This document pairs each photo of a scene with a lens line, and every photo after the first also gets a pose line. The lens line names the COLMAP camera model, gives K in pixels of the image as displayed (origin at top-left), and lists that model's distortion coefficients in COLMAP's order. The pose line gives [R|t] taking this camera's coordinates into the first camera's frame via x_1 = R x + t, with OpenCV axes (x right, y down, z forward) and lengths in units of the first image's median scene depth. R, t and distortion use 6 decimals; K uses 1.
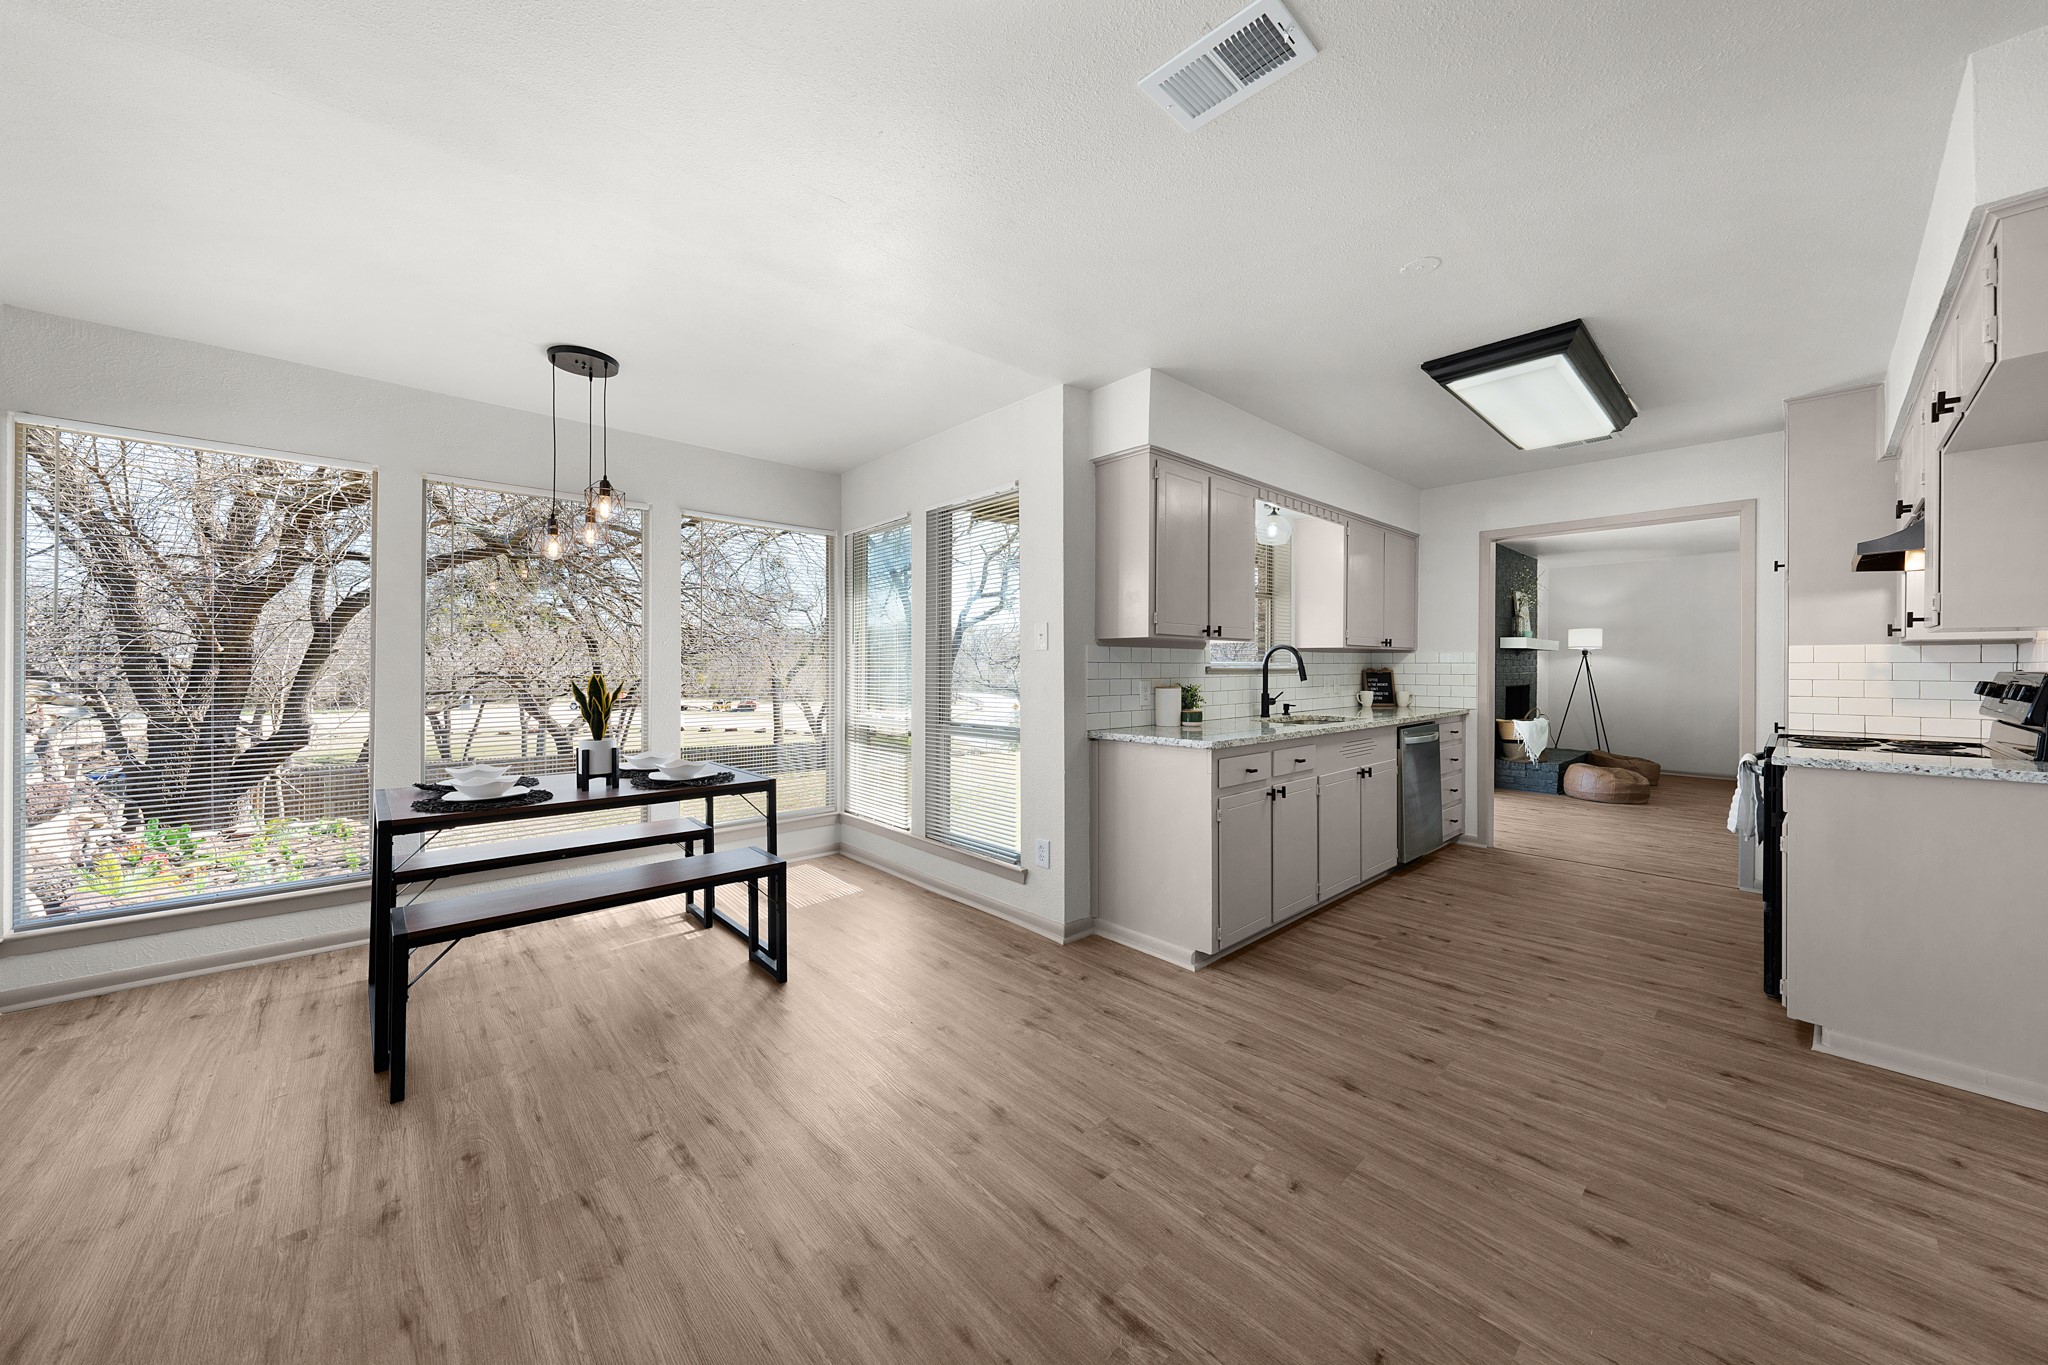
lens RADIAL K [[714.1, 0, 1015.7], [0, 714.1, 654.7], [0, 0, 1]] dist [0.000989, -0.000028]
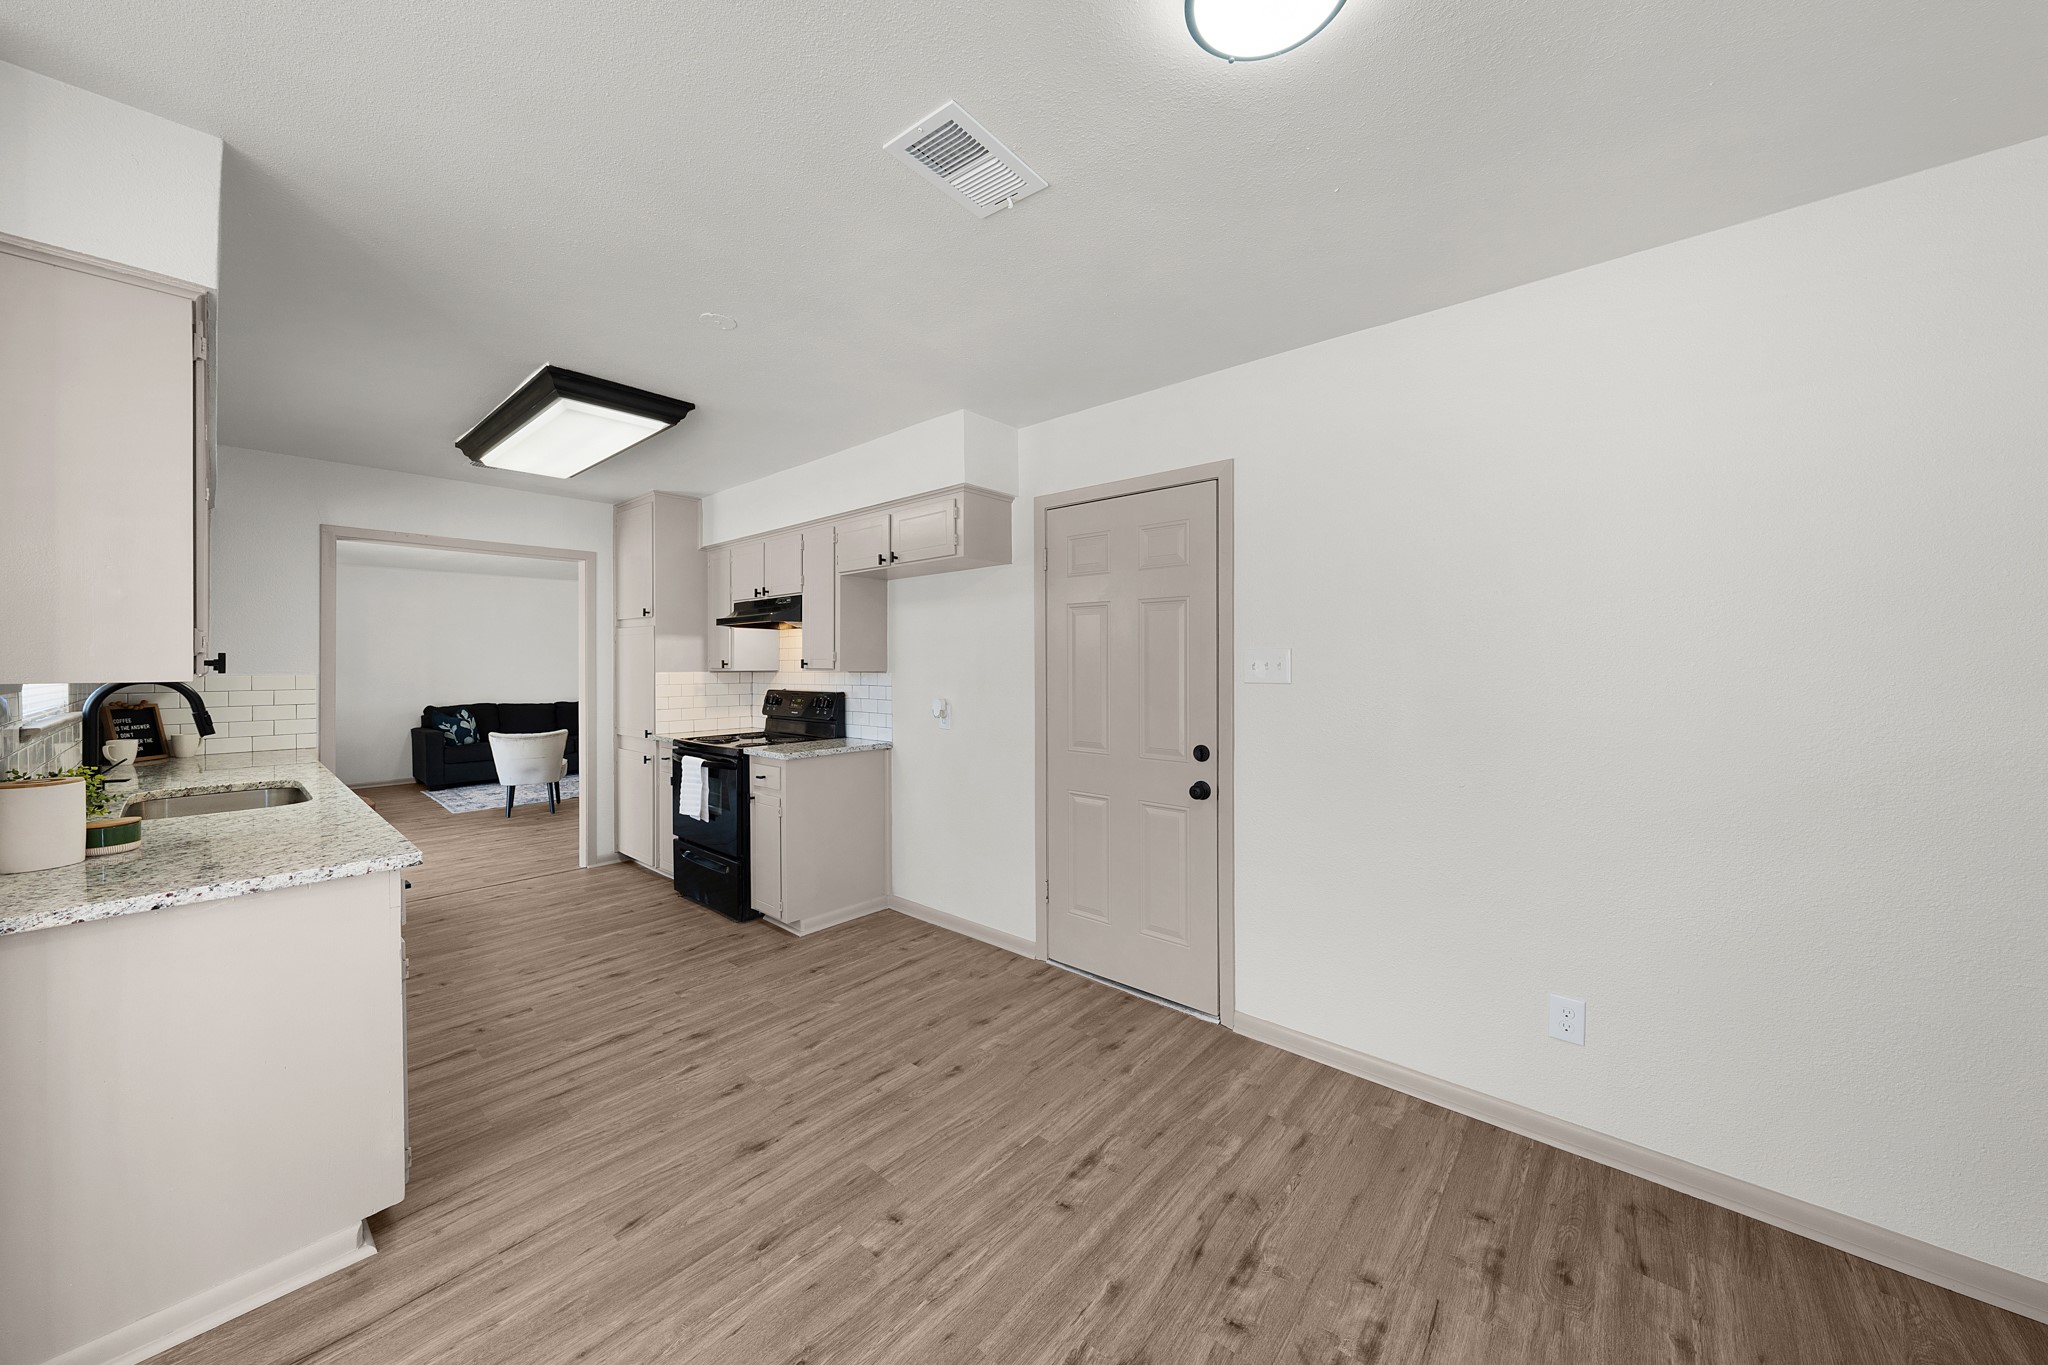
lens RADIAL K [[714.1, 0, 1015.7], [0, 714.1, 654.7], [0, 0, 1]] dist [0.000989, -0.000028]
pose [[-0.111580, 0.006412, 0.993735, -0.480457], [-0.011468, 0.999904, -0.007740, -0.061750], [-0.993689, -0.012260, -0.111495, 0.659966]]
